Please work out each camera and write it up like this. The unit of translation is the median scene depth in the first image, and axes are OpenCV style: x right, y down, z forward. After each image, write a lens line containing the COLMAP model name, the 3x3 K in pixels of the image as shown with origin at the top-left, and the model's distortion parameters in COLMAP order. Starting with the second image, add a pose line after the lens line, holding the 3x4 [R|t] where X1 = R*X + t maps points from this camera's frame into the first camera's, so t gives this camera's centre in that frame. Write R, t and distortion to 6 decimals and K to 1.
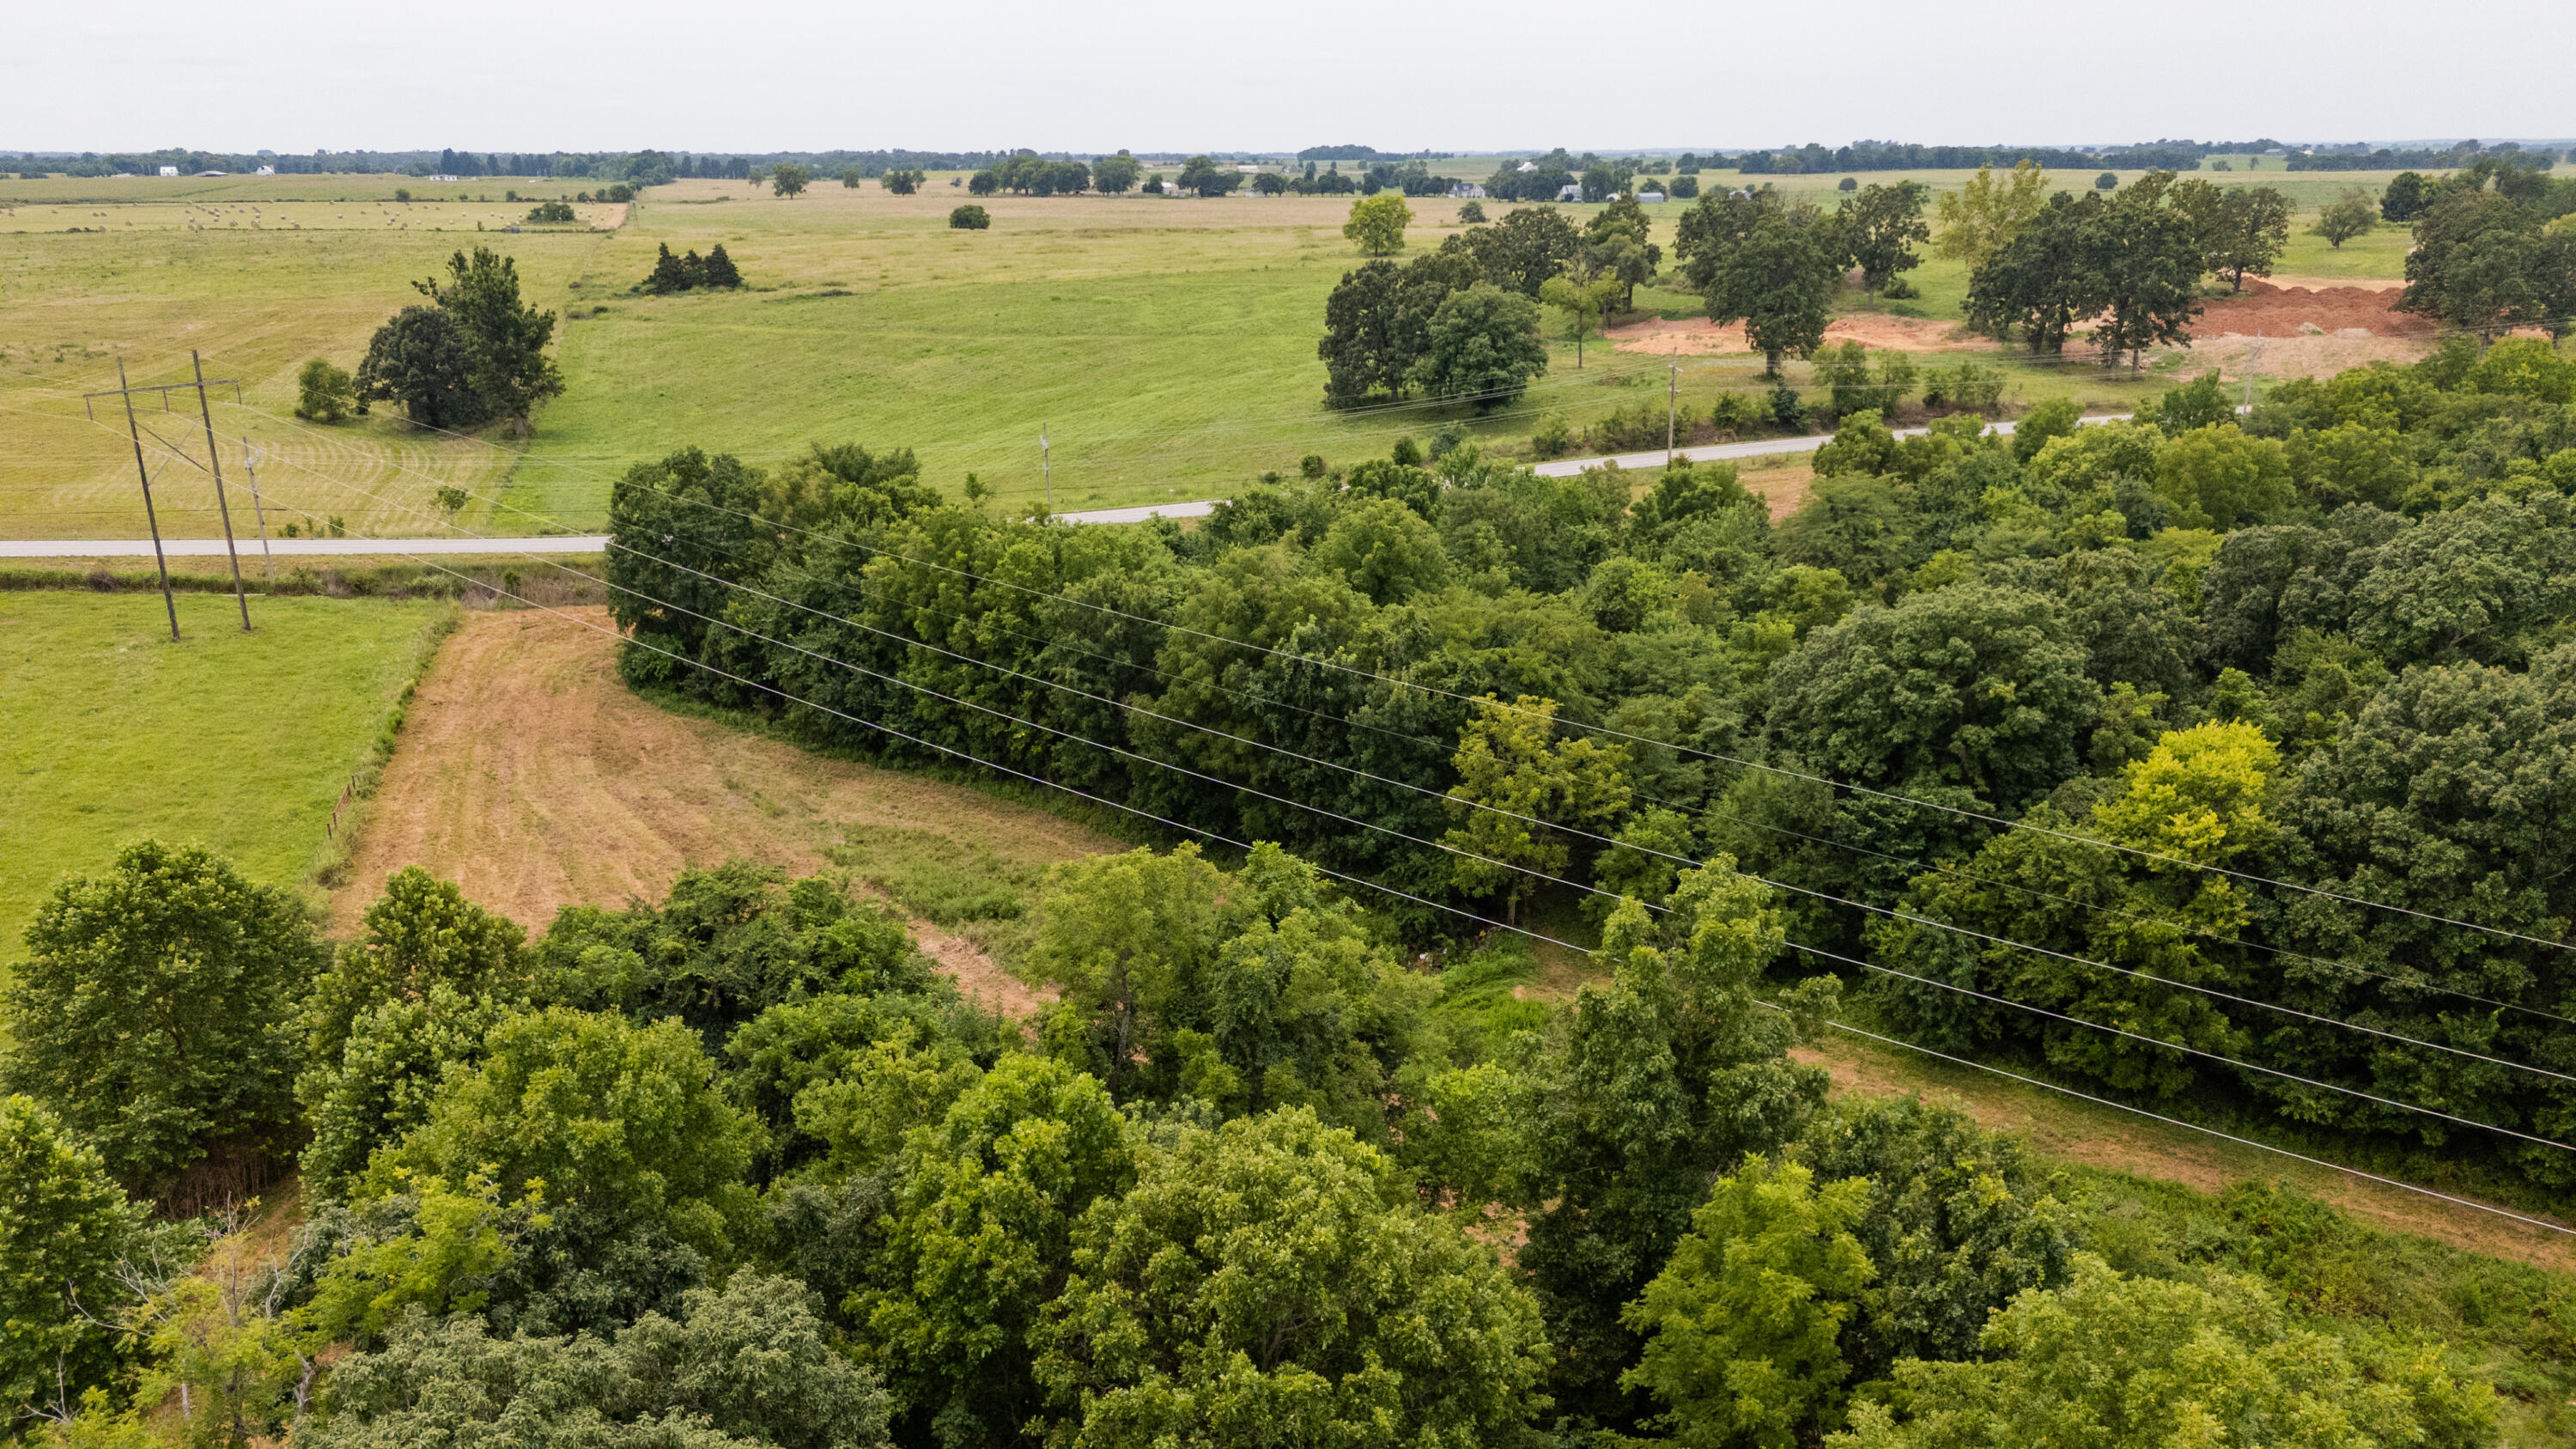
lens RADIAL K [[1905.8, 0, 1297.1], [0, 1905.8, 720.6], [0, 0, 1]] dist [0.070684, -0.066906]
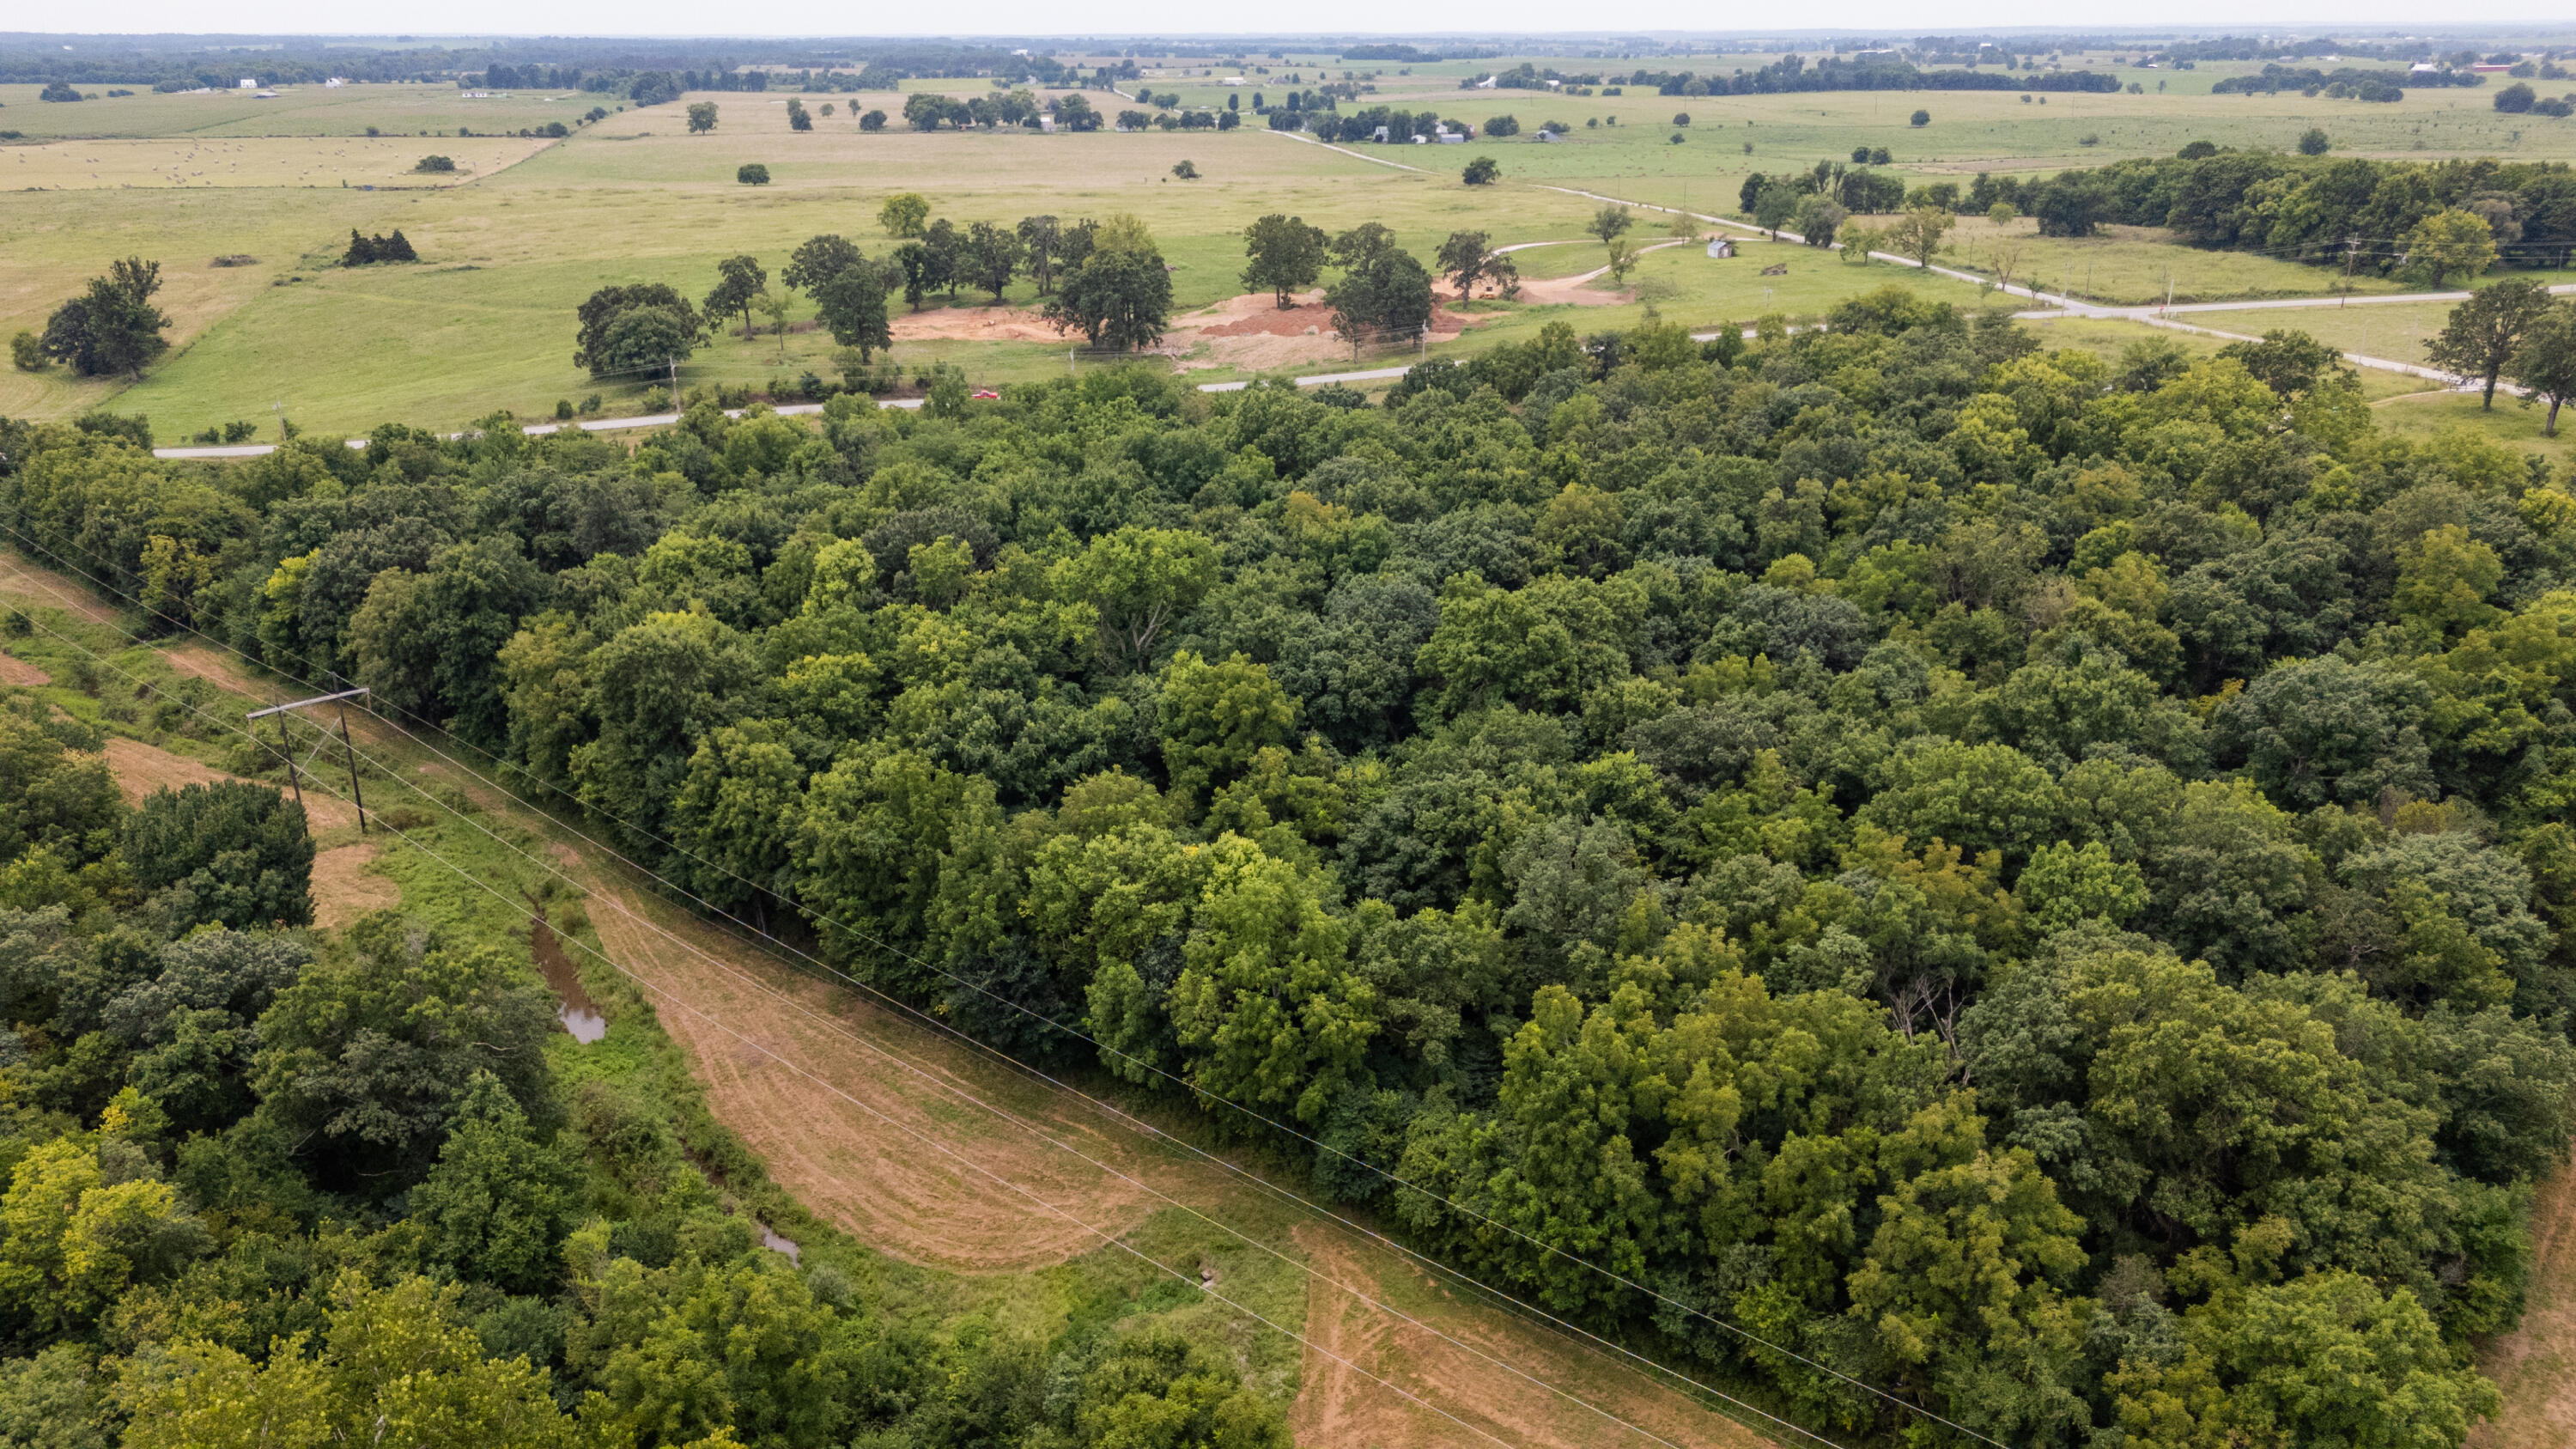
lens RADIAL K [[1905.8, 0, 1297.1], [0, 1905.8, 720.6], [0, 0, 1]] dist [0.070684, -0.066906]
pose [[0.997158, 0.027648, -0.070076, 0.465198], [-0.023529, 0.997984, 0.058938, 0.012143], [0.071564, -0.057122, 0.995799, -0.382833]]
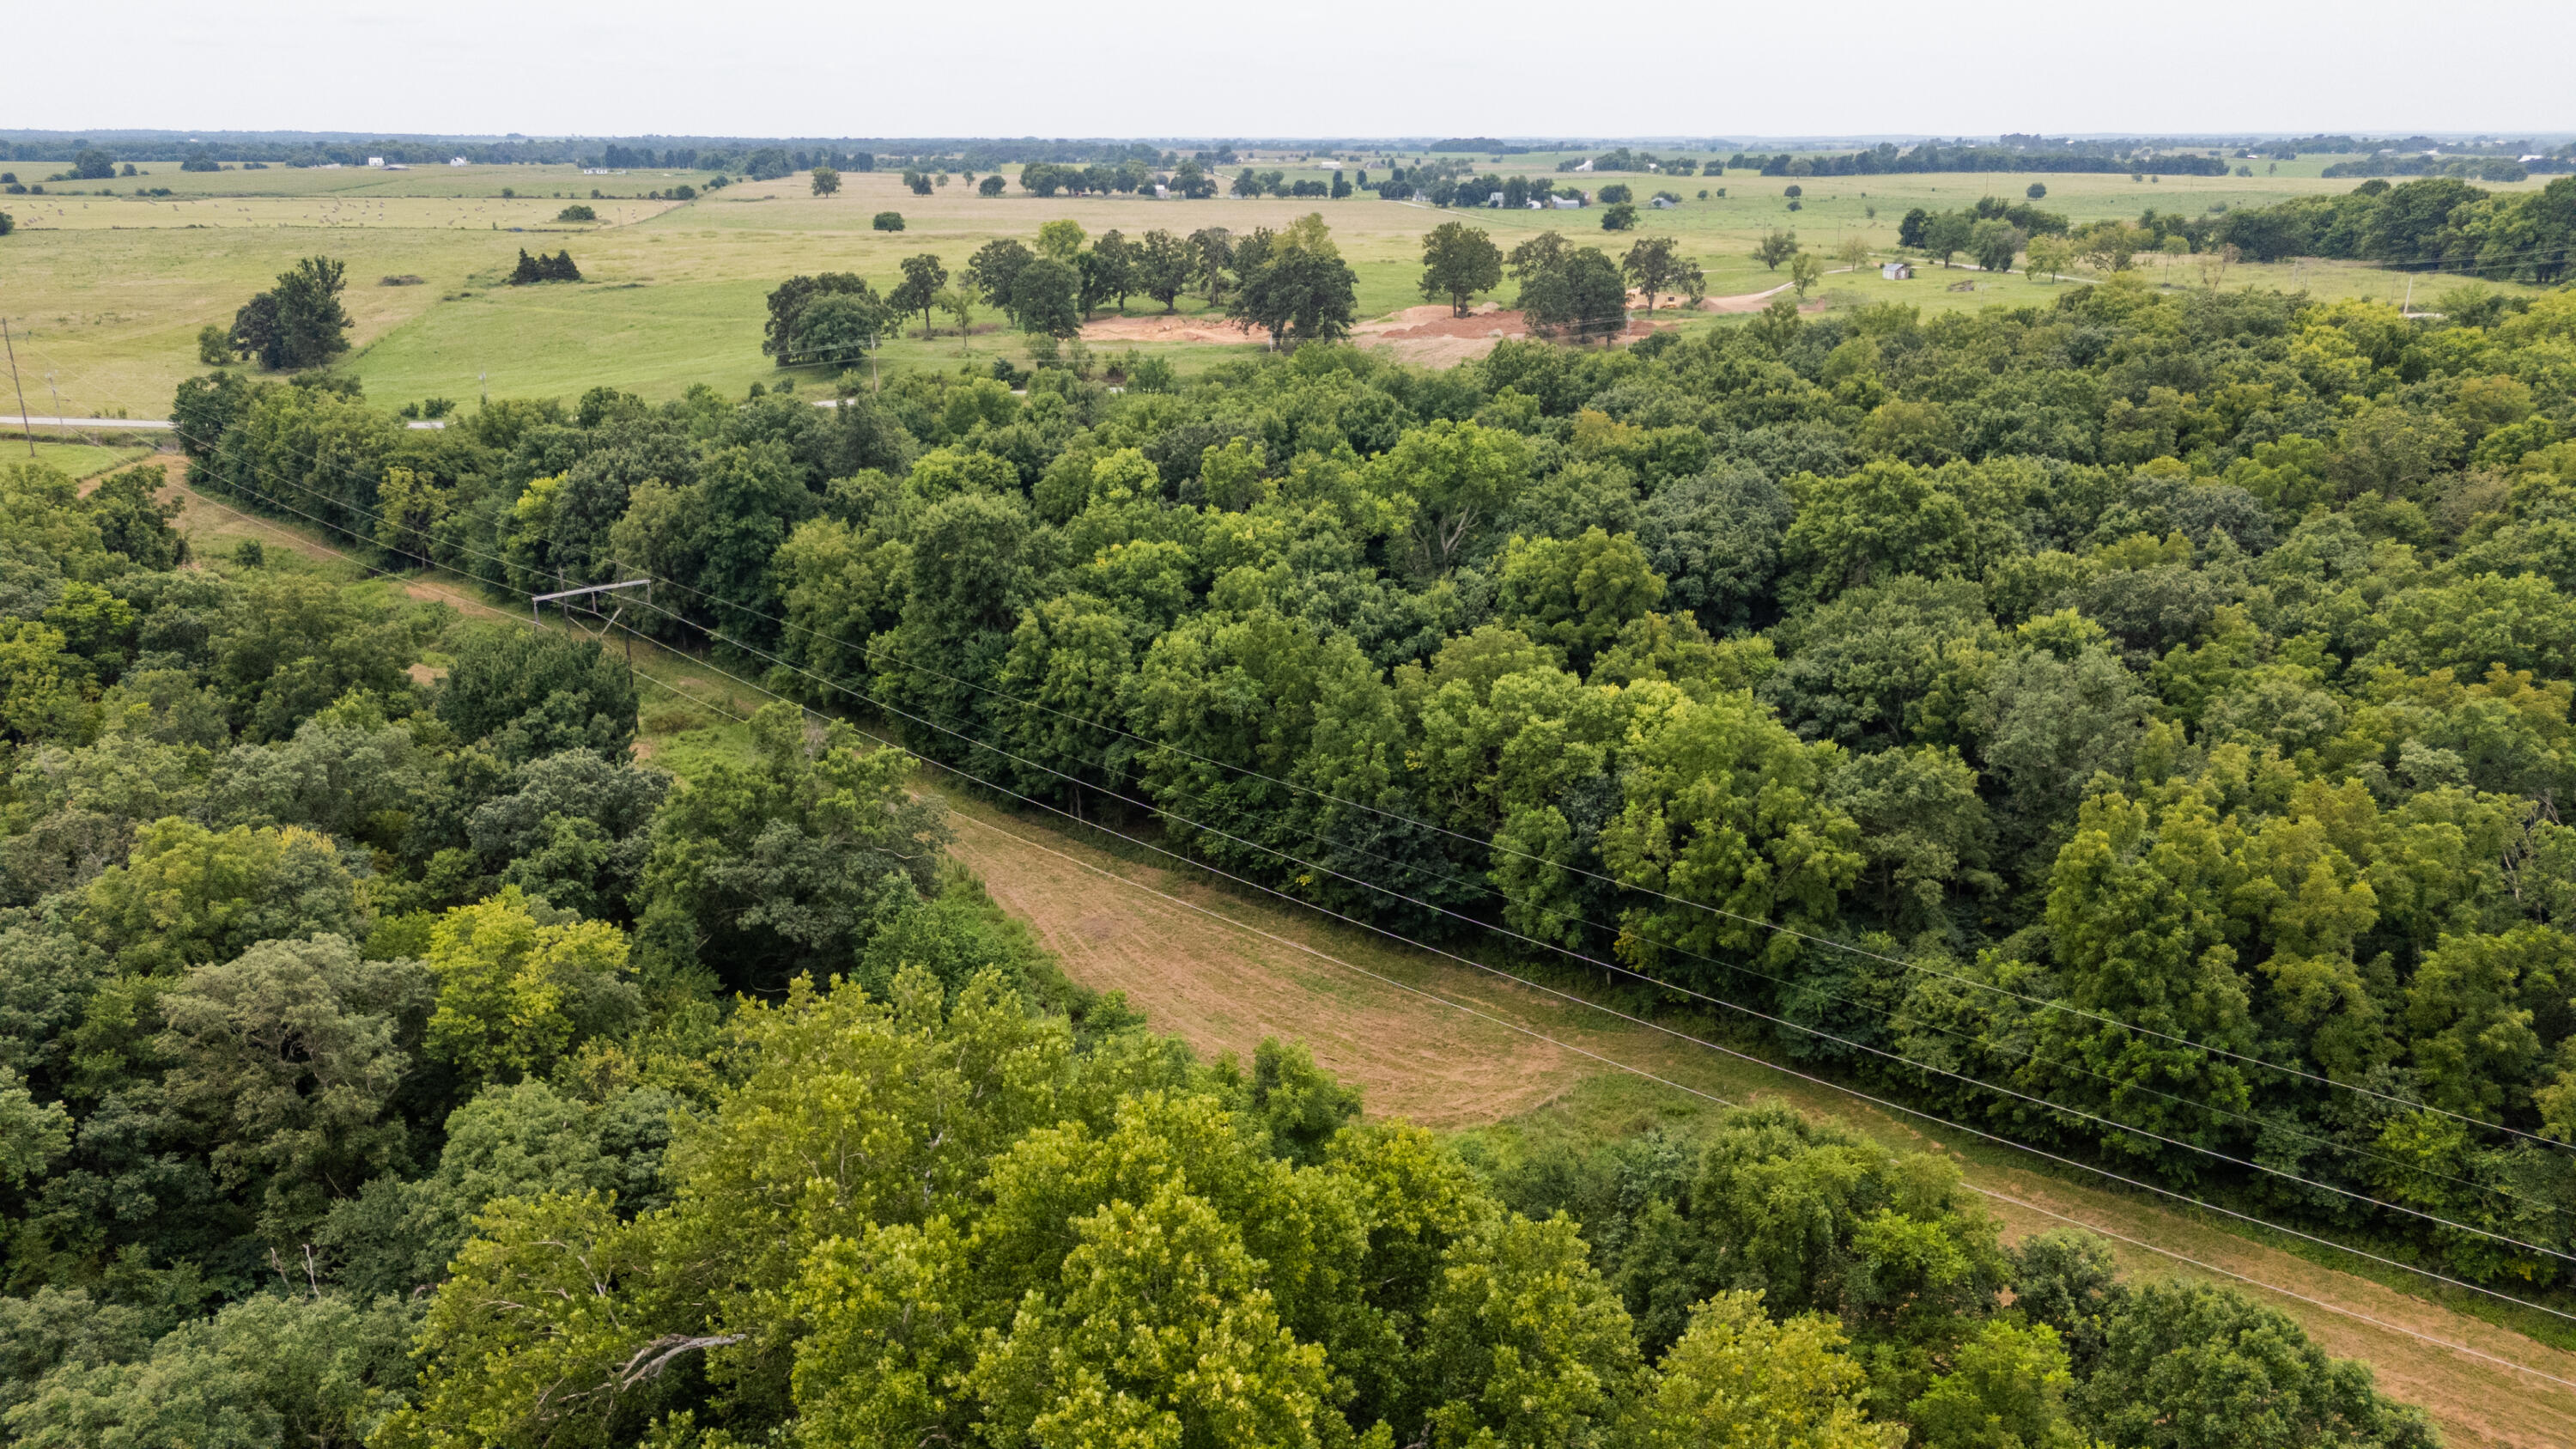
lens RADIAL K [[1905.8, 0, 1297.1], [0, 1905.8, 720.6], [0, 0, 1]] dist [0.070684, -0.066906]
pose [[0.993714, 0.038118, -0.105258, 0.399411], [-0.037218, 0.999252, 0.010507, 0.064011], [0.105579, -0.006523, 0.994389, -0.358078]]
